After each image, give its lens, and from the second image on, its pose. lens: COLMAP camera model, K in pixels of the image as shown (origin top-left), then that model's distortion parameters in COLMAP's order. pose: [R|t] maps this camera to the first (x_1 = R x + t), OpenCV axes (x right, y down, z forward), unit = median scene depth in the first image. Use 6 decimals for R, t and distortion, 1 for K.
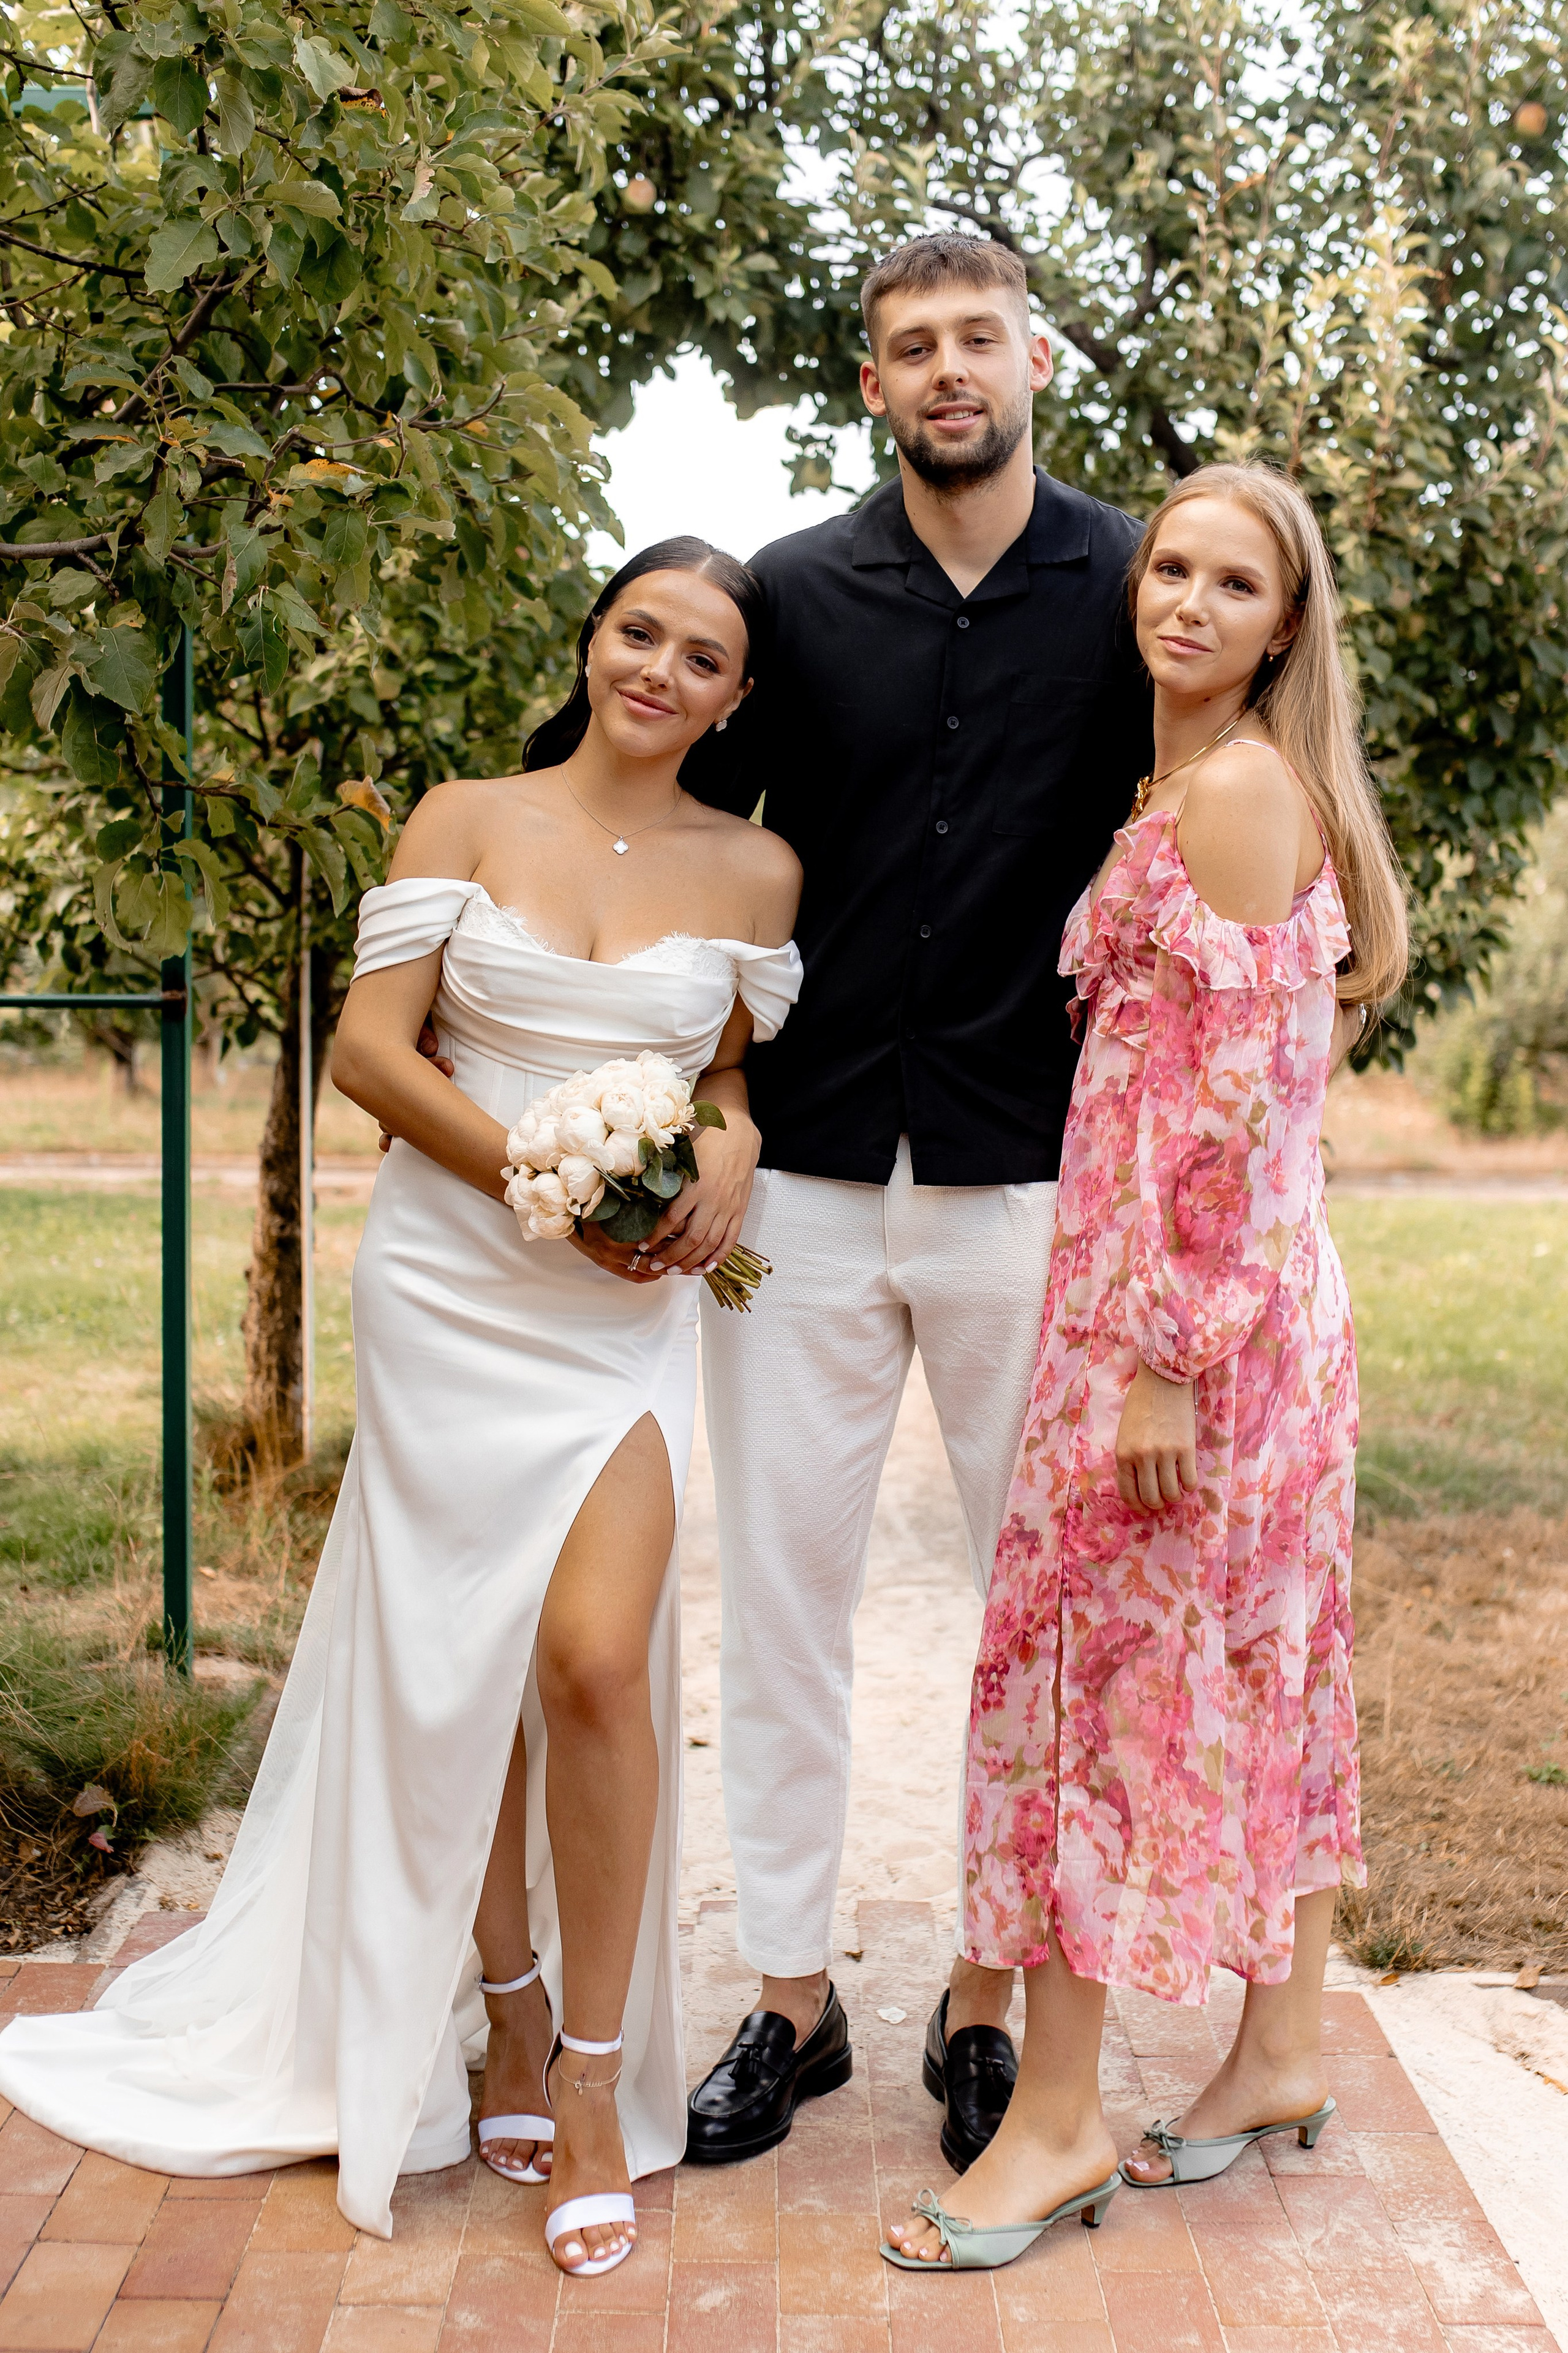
lens RADIAL K [[2477.3, 0, 832.7], [0, 2477.3, 1176.7], [0, 0, 1]] dist [0.006852, 0.006931]
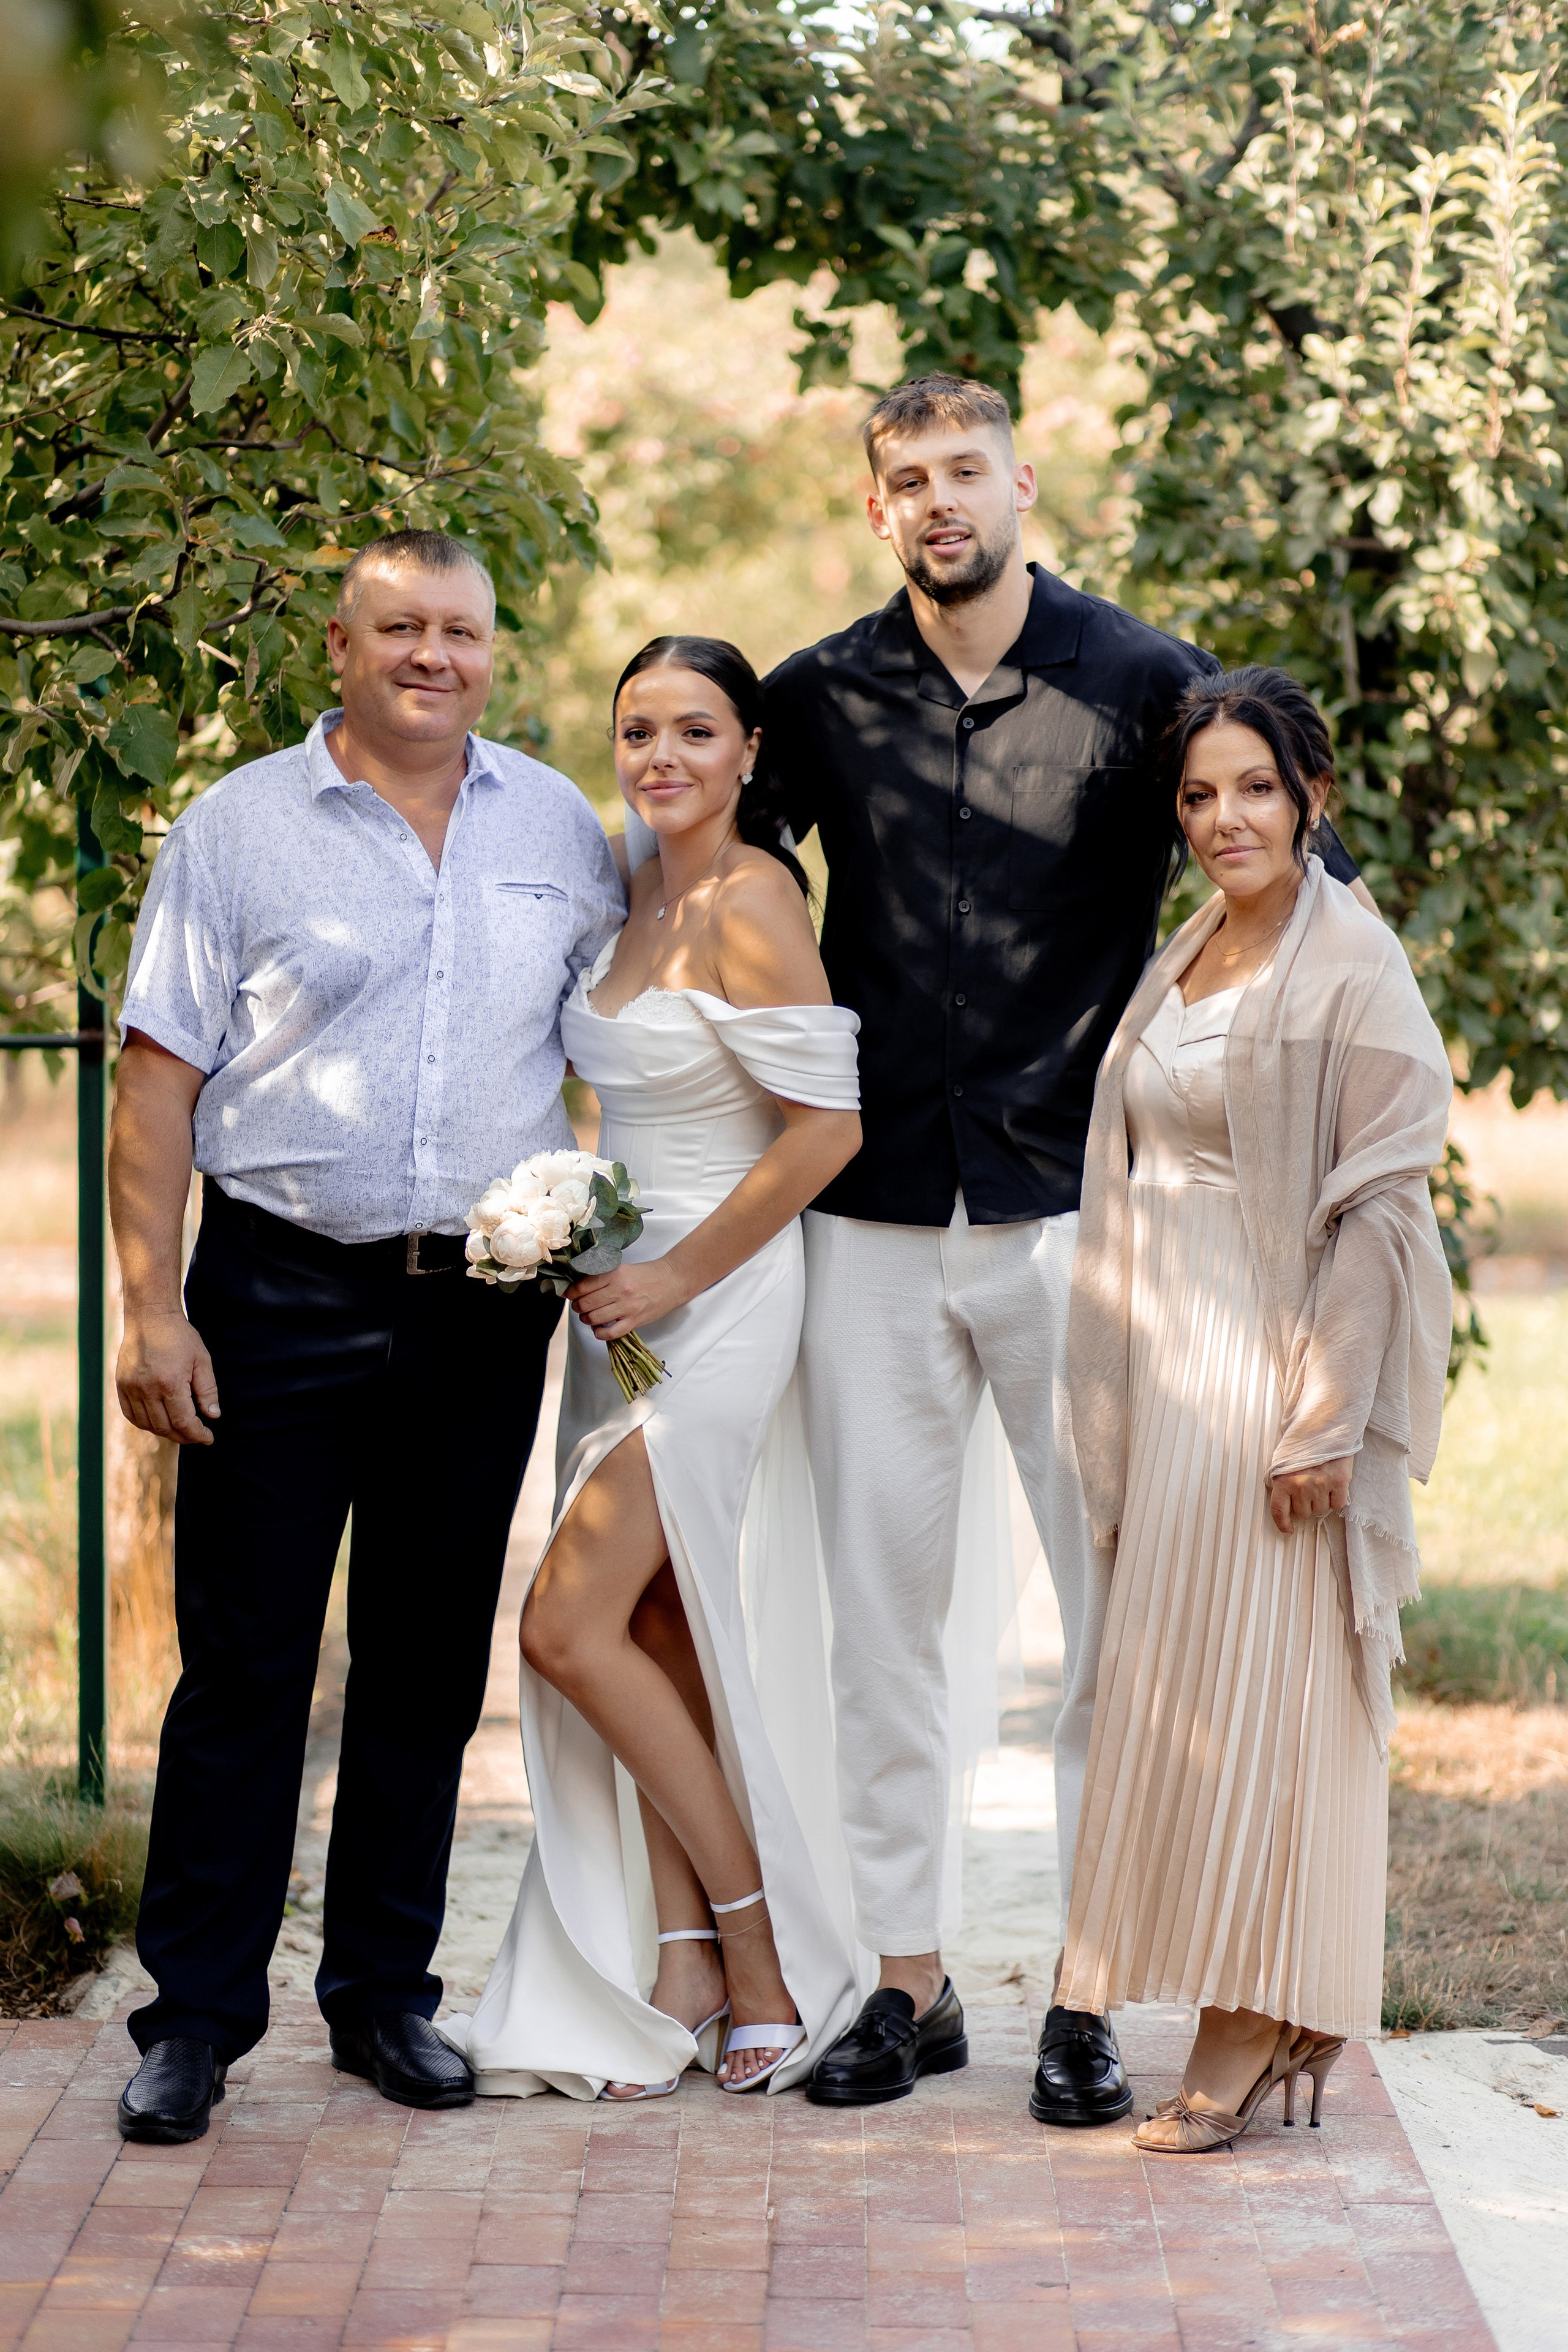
lens RADIAL K [[5599.7, 0, 858.2], [0, 5599.7, 1168.4], [0, 0, 1]] dist [0.070743, 0.284609]
pose [[0.999720, -0.008187, -0.022186, 0.043260], [0.007595, 0.999616, -0.026661, 0.025571], [0.022396, 0.026485, 0.999398, -0.868581]]
